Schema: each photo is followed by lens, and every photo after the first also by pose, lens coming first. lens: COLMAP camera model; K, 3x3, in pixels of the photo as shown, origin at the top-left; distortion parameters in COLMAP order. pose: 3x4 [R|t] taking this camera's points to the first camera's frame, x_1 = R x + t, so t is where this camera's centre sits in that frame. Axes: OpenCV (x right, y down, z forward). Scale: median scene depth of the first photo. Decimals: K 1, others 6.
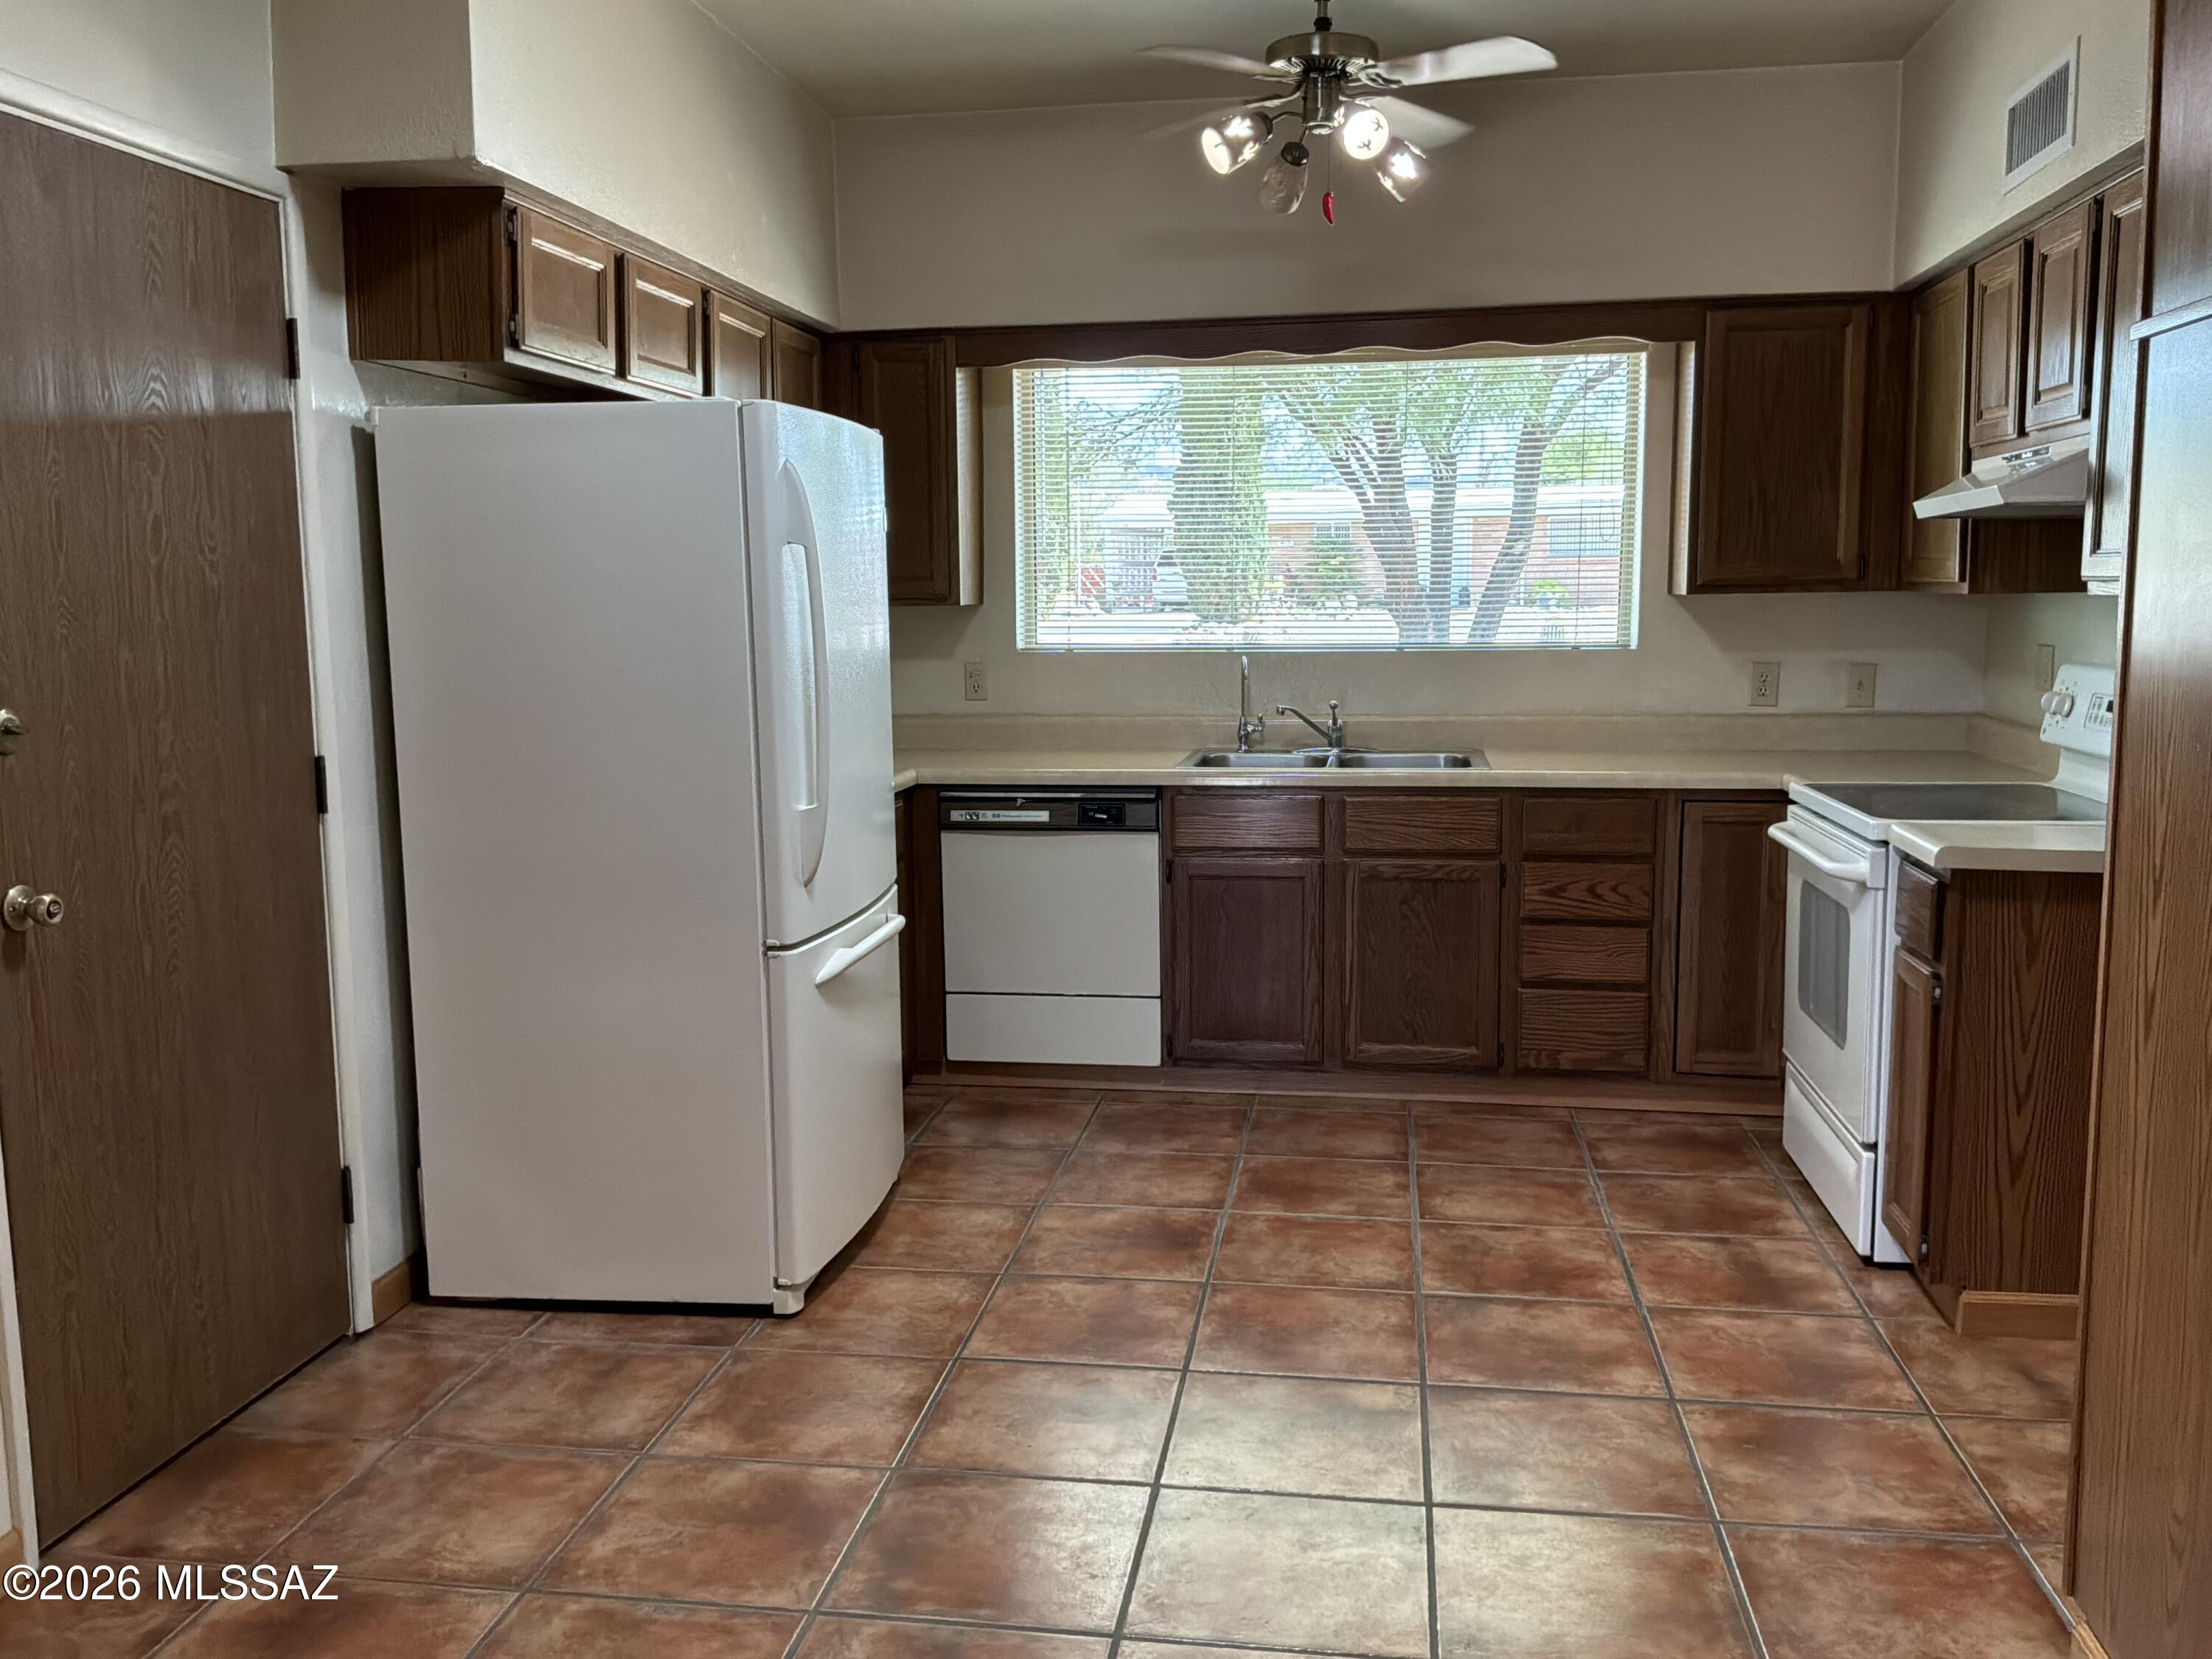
lens RADIAL K [[1828.6, 0, 1095.9], [0, 1828.6, 827.4], [0, 0, 1]] dist [0.094469, -0.167020]
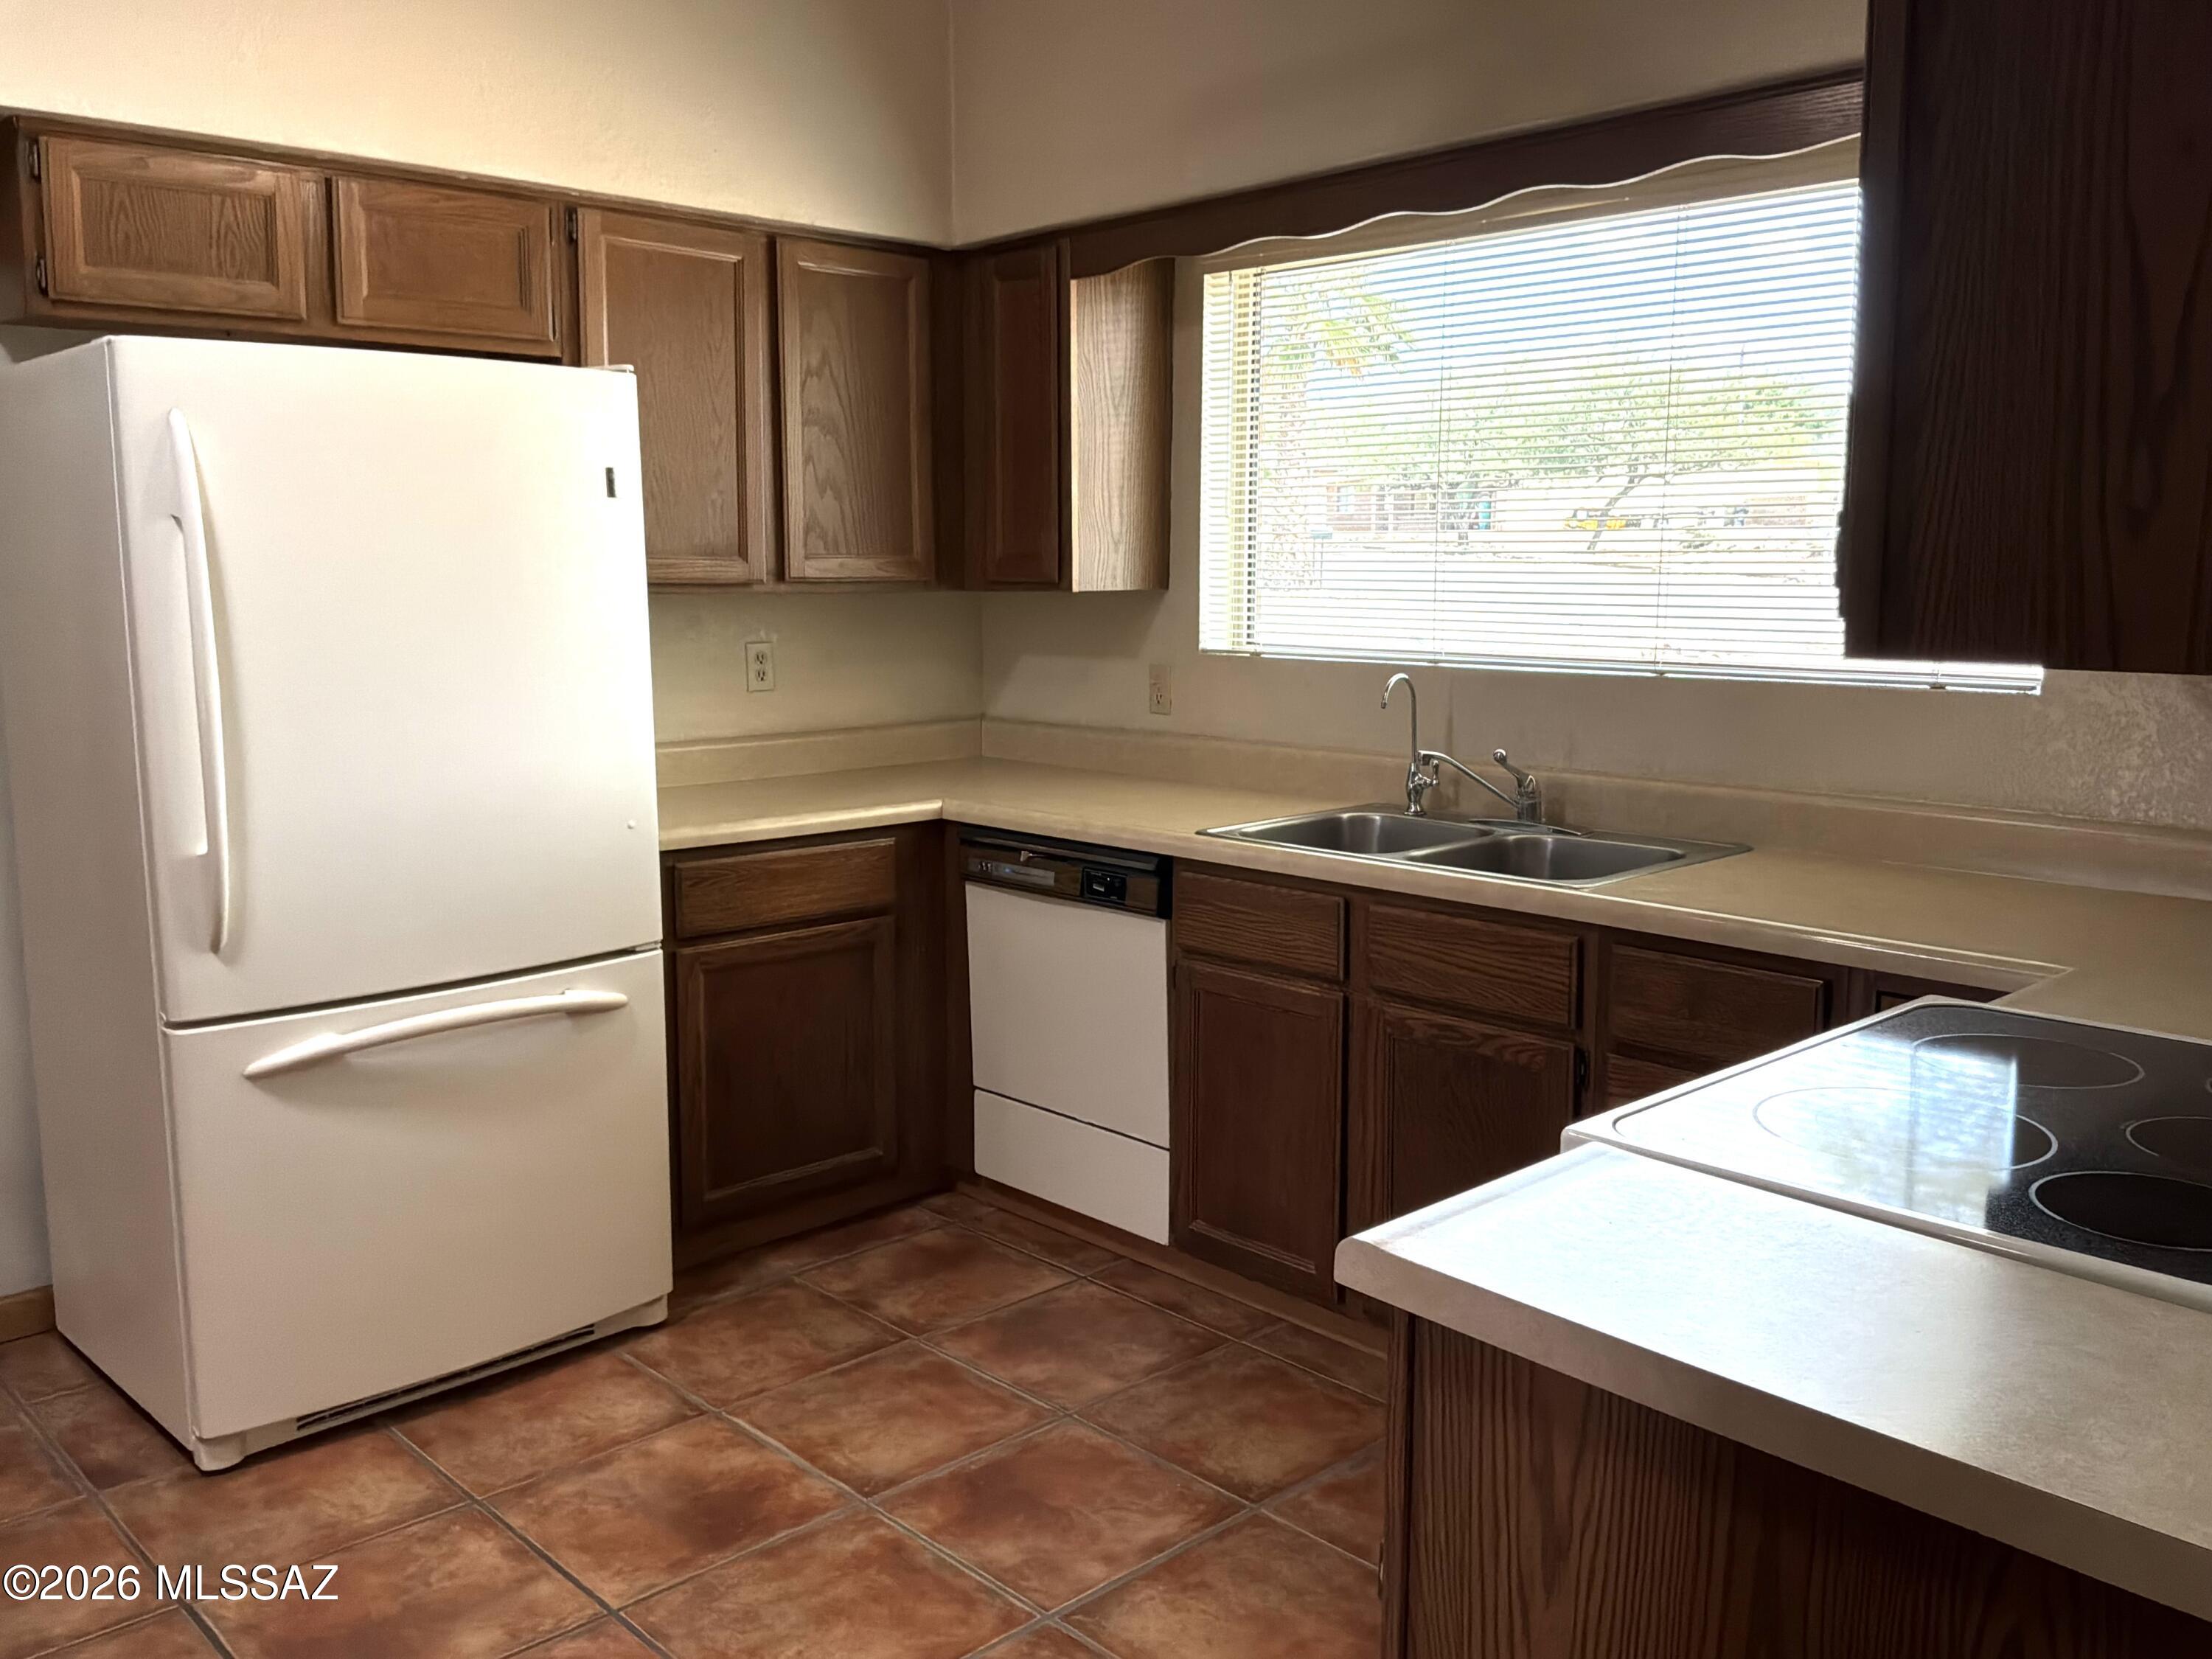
lens RADIAL K [[1828.6, 0, 1095.6], [0, 1828.6, 817.1], [0, 0, 1]] dist [0.094469, -0.167020]
pose [[0.788602, 0.094508, -0.607598, 0.521460], [-0.085509, 0.995372, 0.043842, -0.077899], [0.608930, 0.017382, 0.793034, 0.504105]]
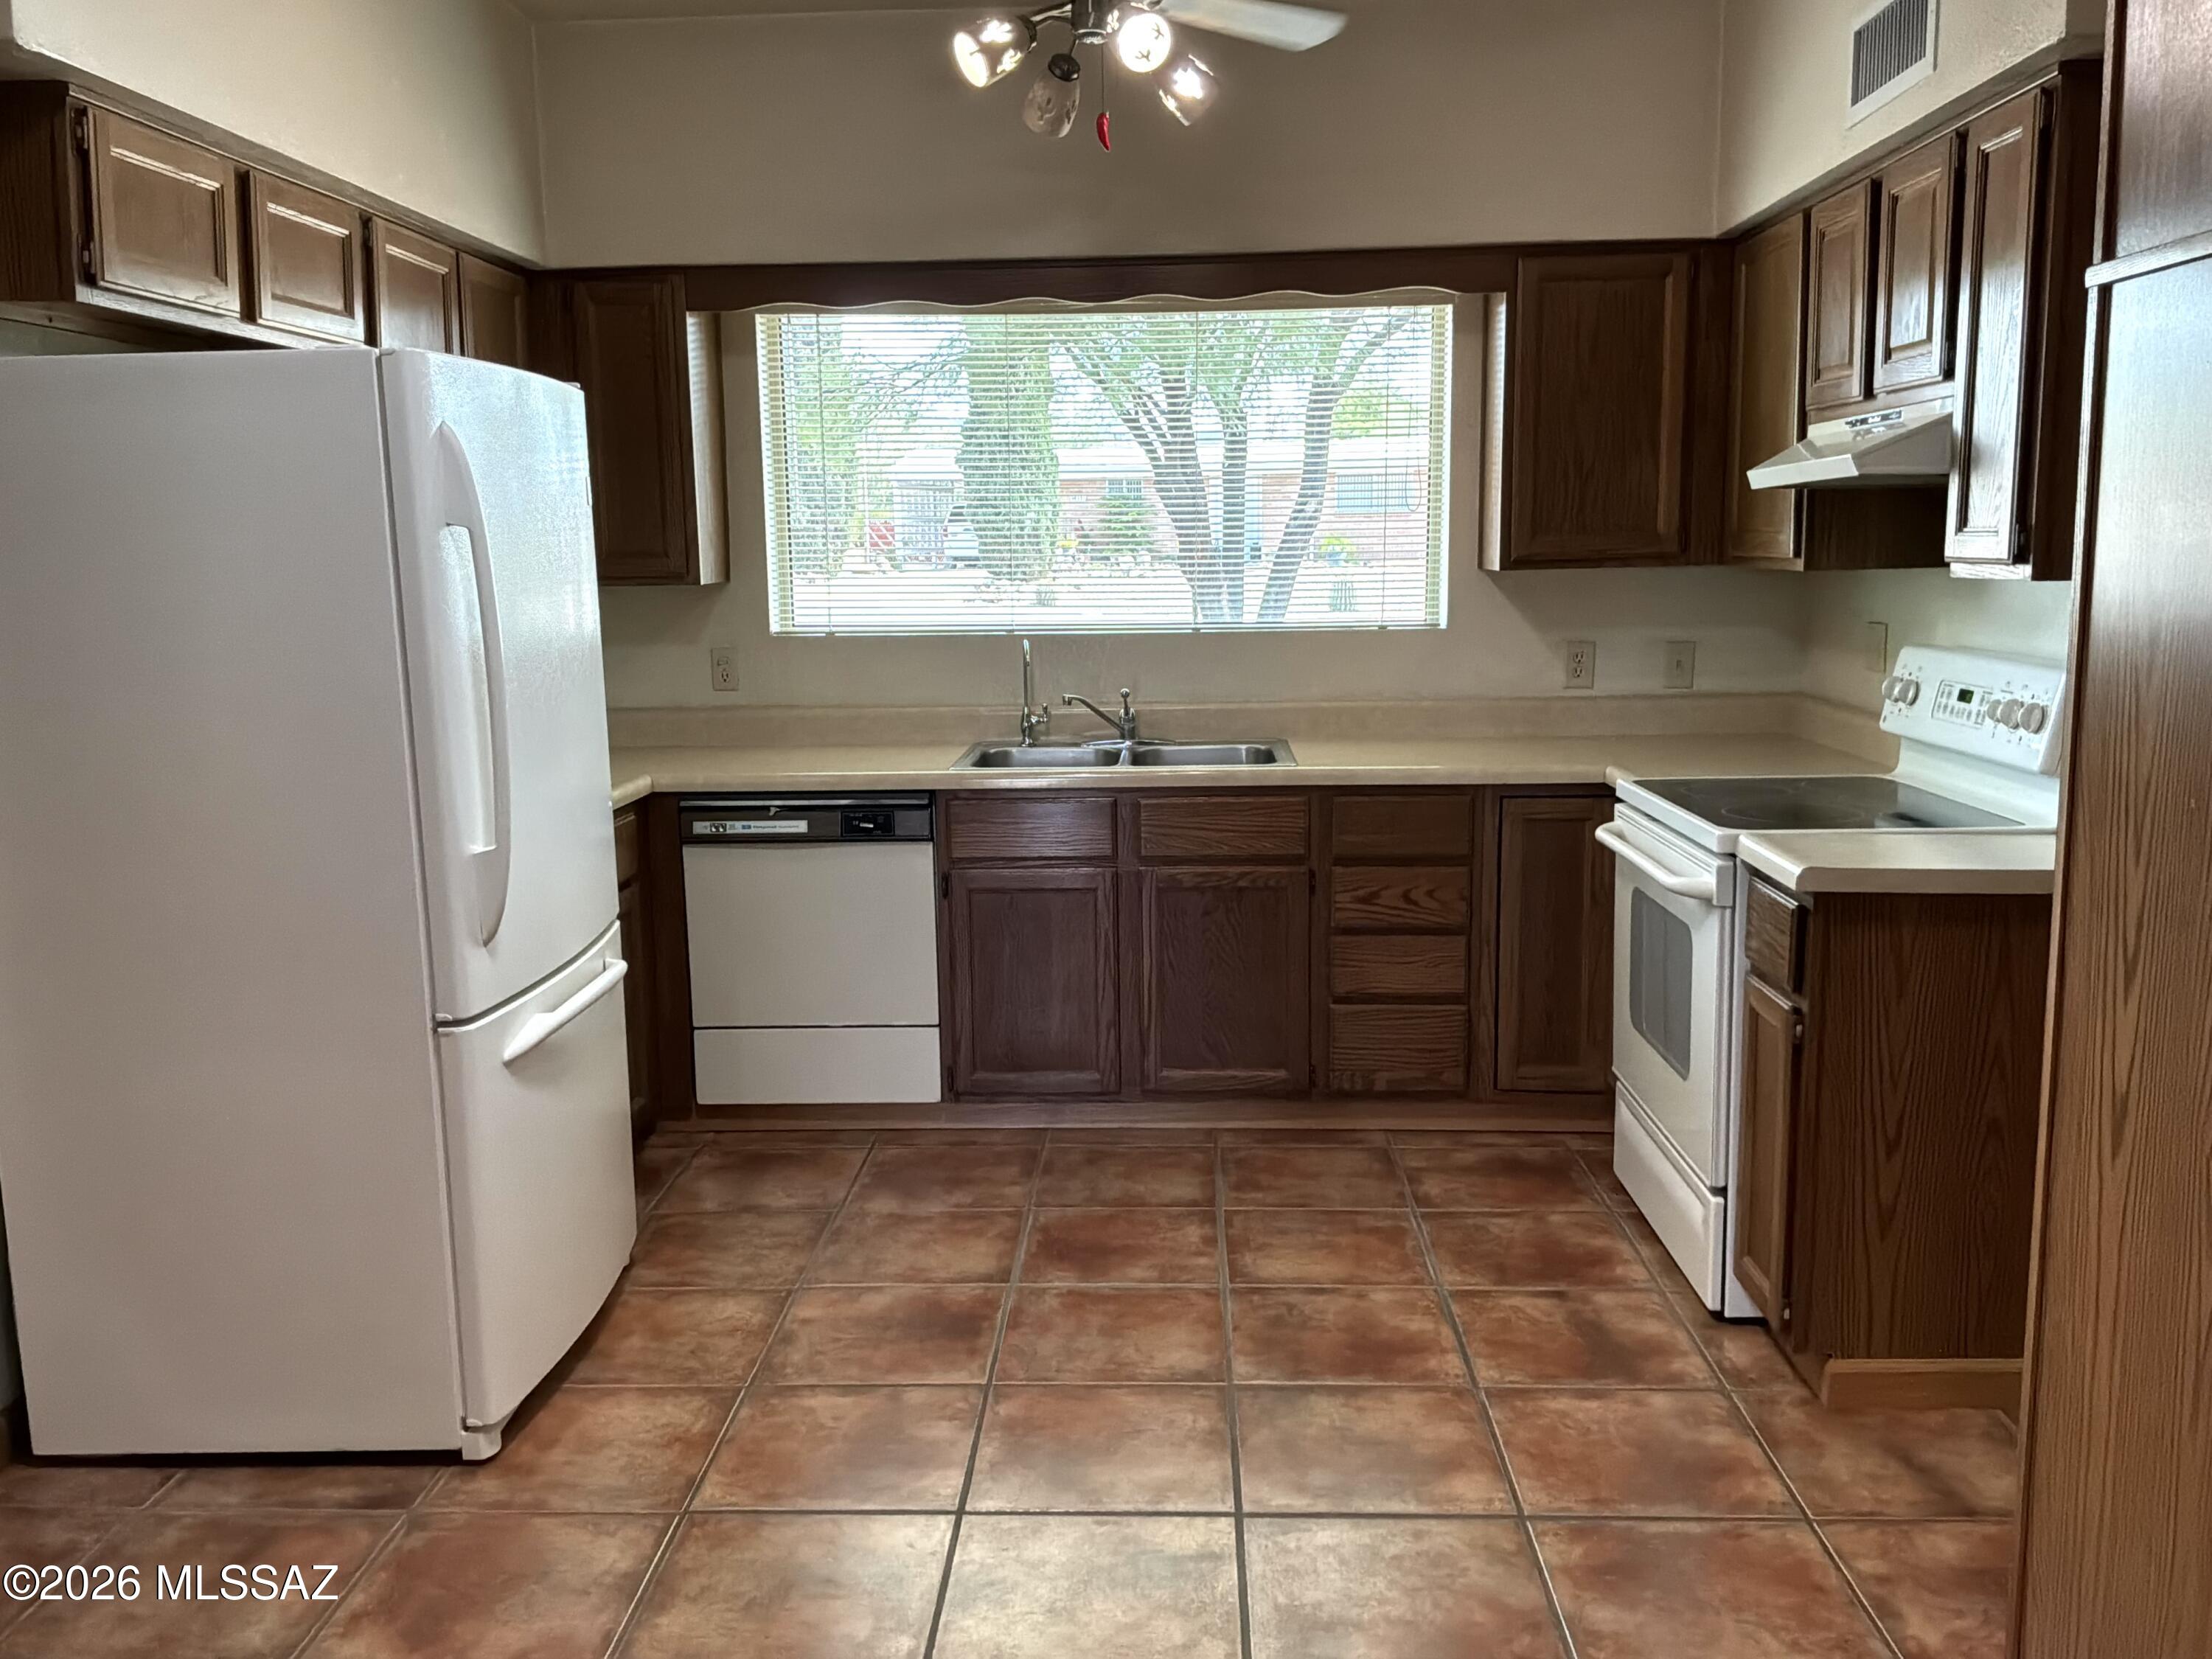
lens RADIAL K [[1828.6, 0, 1101.1], [0, 1828.6, 827.4], [0, 0, 1]] dist [0.094469, -0.167020]
pose [[0.993548, -0.023014, 0.111051, 0.020508], [0.020279, 0.999464, 0.025700, -0.030491], [-0.111583, -0.023282, 0.993482, 0.128274]]
